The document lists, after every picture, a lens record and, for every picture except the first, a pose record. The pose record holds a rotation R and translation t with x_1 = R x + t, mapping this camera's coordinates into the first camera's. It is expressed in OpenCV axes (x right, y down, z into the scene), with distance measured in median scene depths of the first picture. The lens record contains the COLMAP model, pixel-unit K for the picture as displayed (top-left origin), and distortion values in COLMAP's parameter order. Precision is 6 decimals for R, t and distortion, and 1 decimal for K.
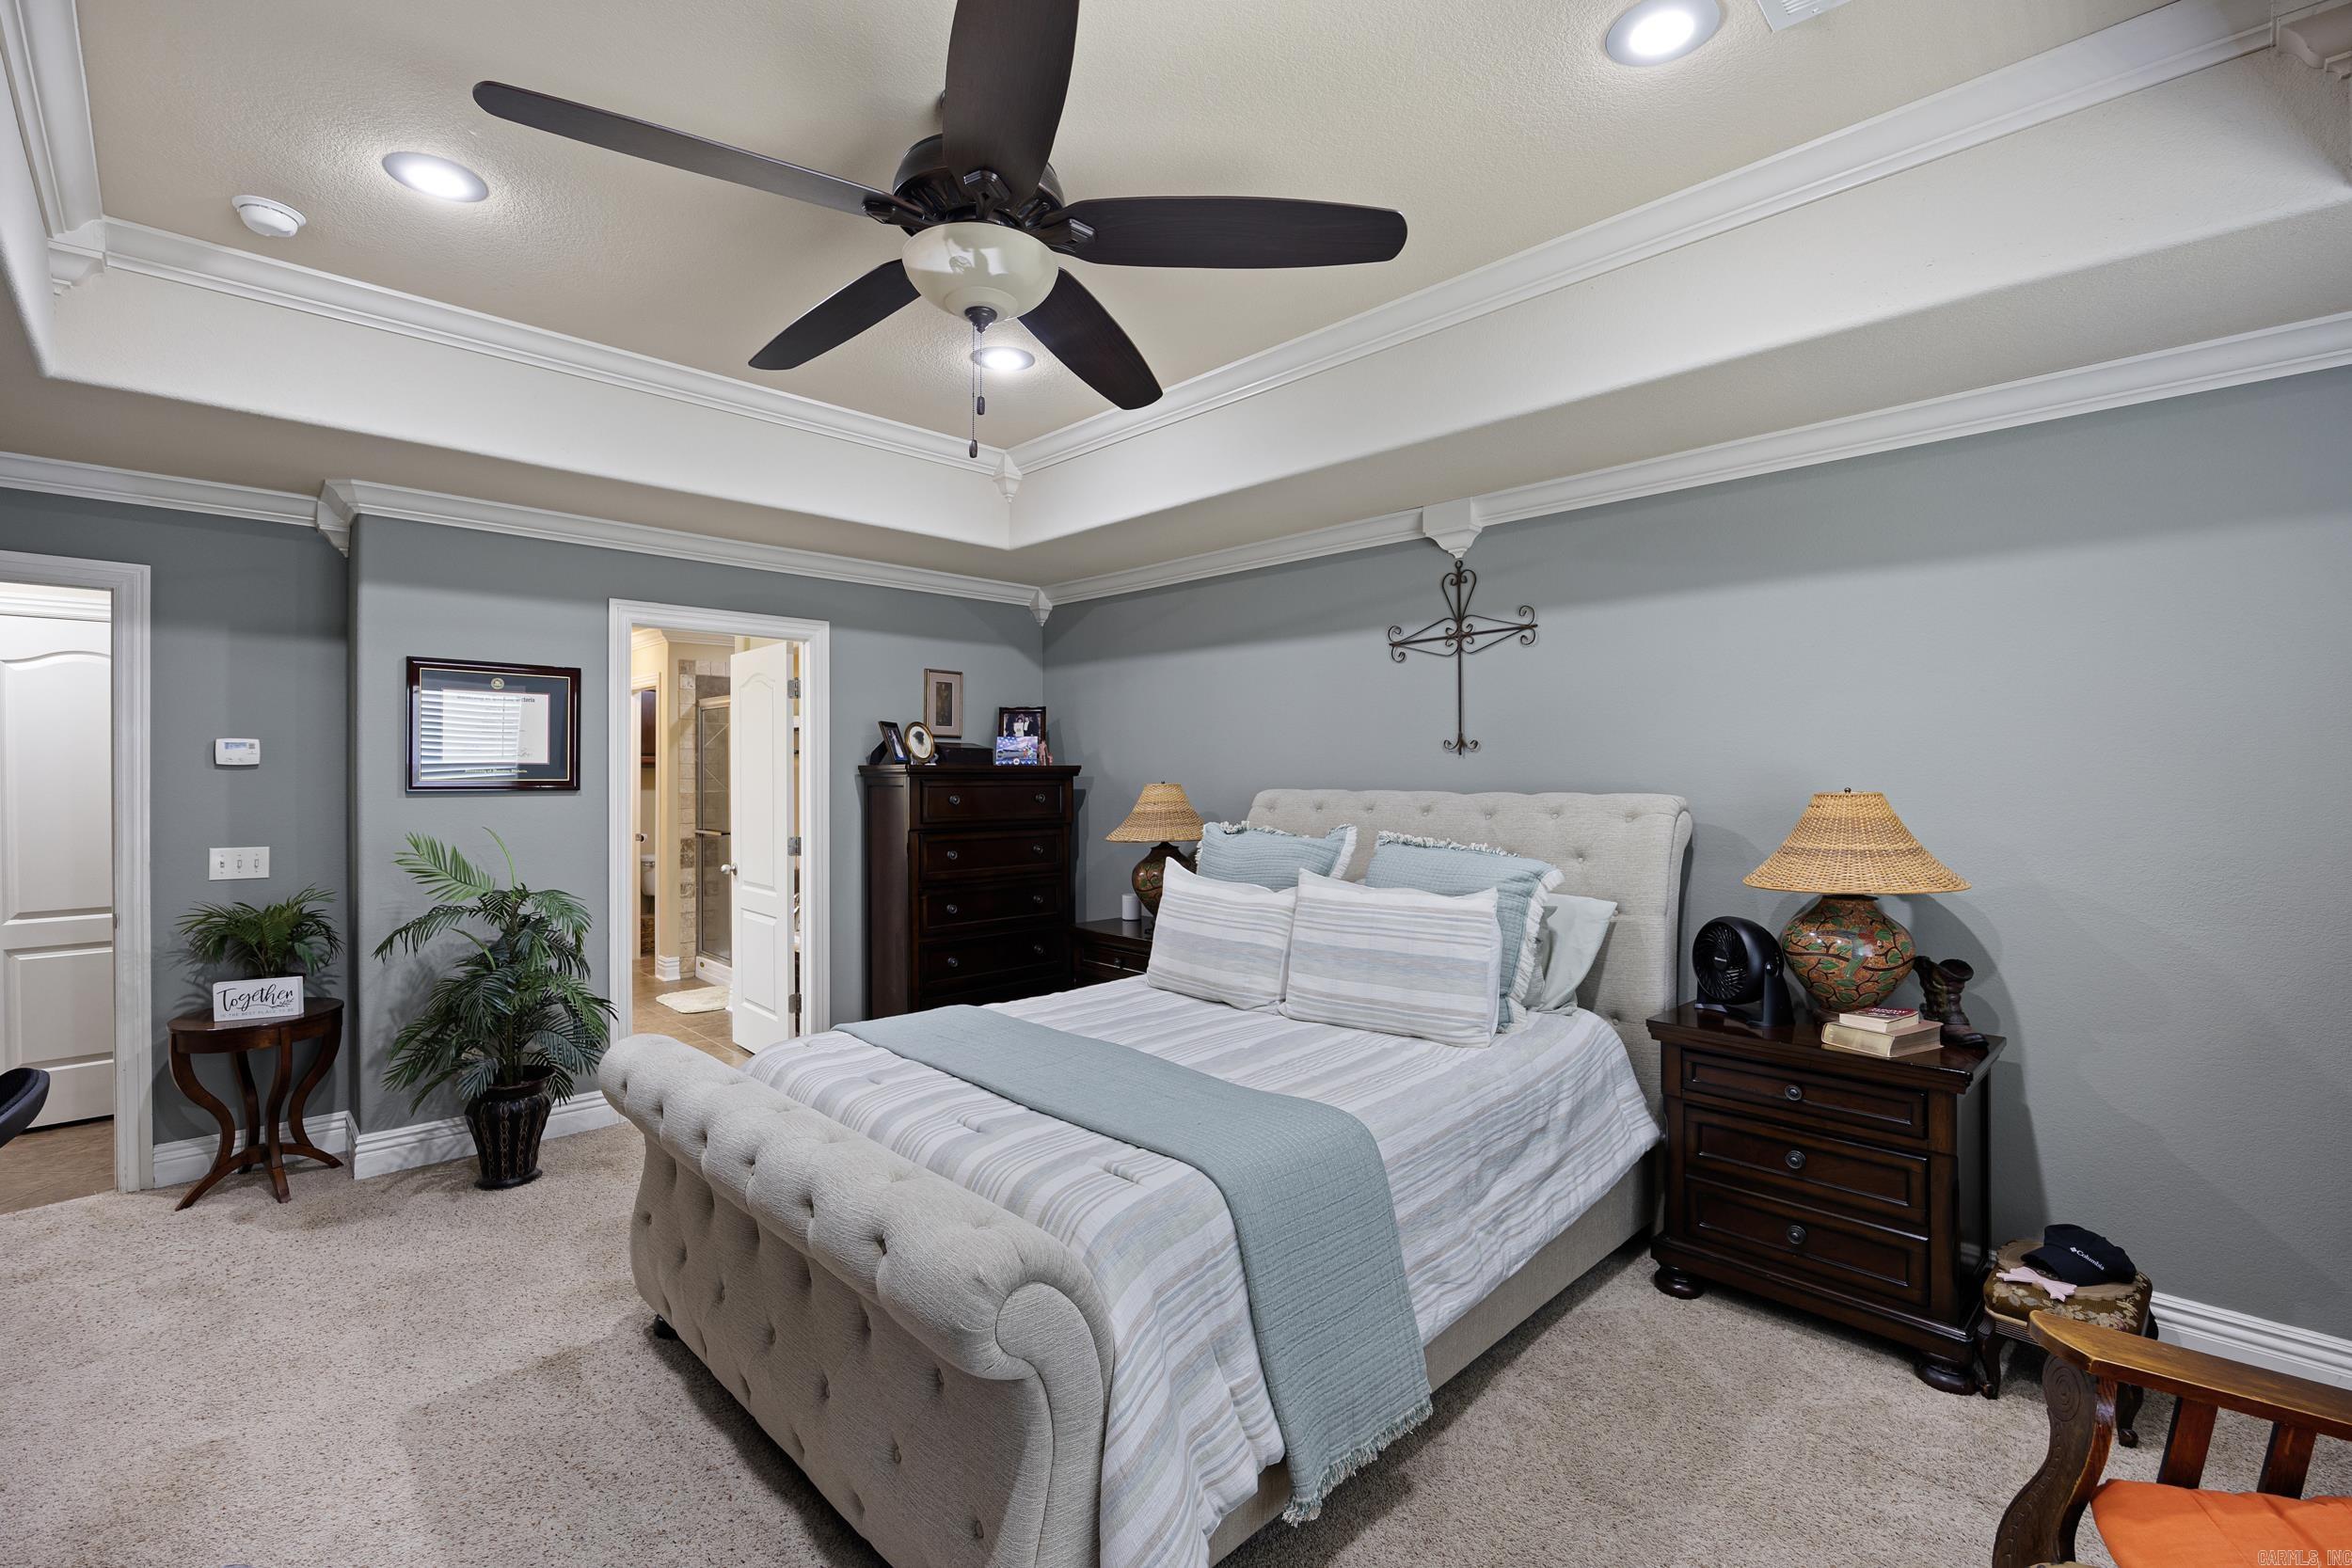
lens RADIAL K [[1027.0, 0, 1173.5], [0, 1027.0, 765.6], [0, 0, 1]] dist [-0.004094, -0.000104]
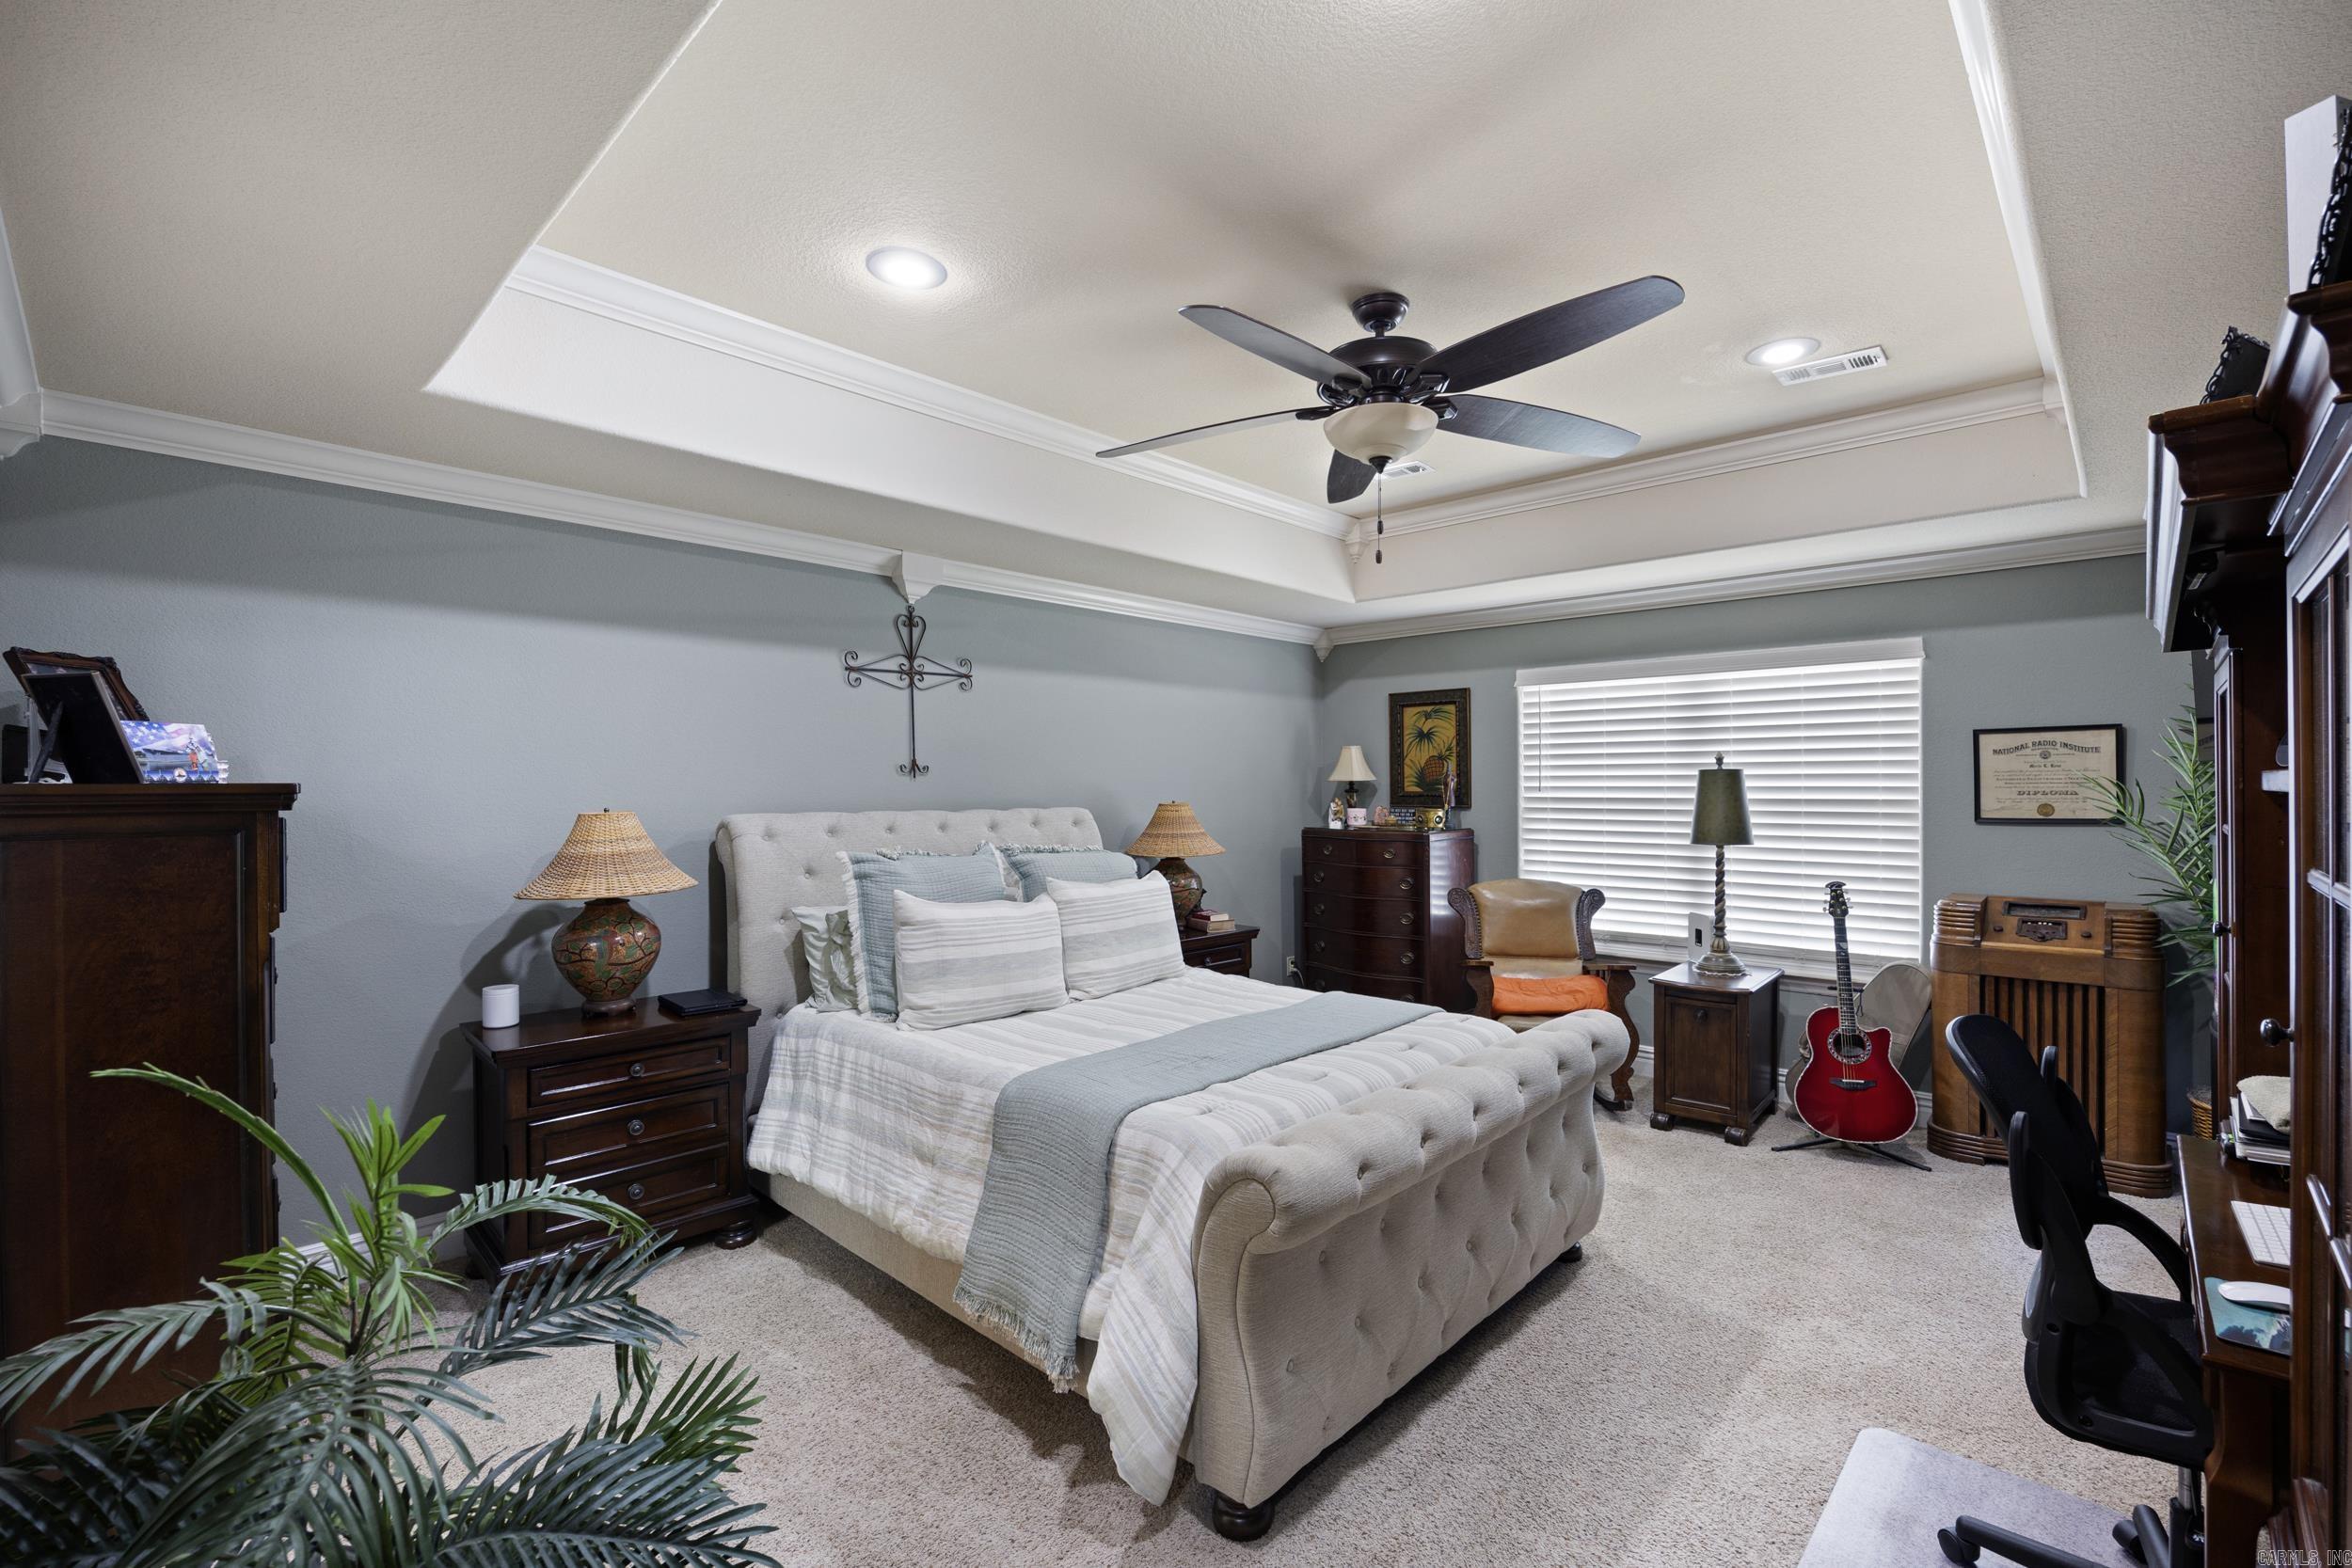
lens RADIAL K [[1027.0, 0, 1180.1], [0, 1027.0, 794.7], [0, 0, 1]] dist [-0.004094, -0.000104]
pose [[-0.034862, 0.001145, 0.999391, -0.819650], [0.005754, 0.999983, -0.000945, 0.010314], [-0.999376, 0.005717, -0.034868, 0.709972]]
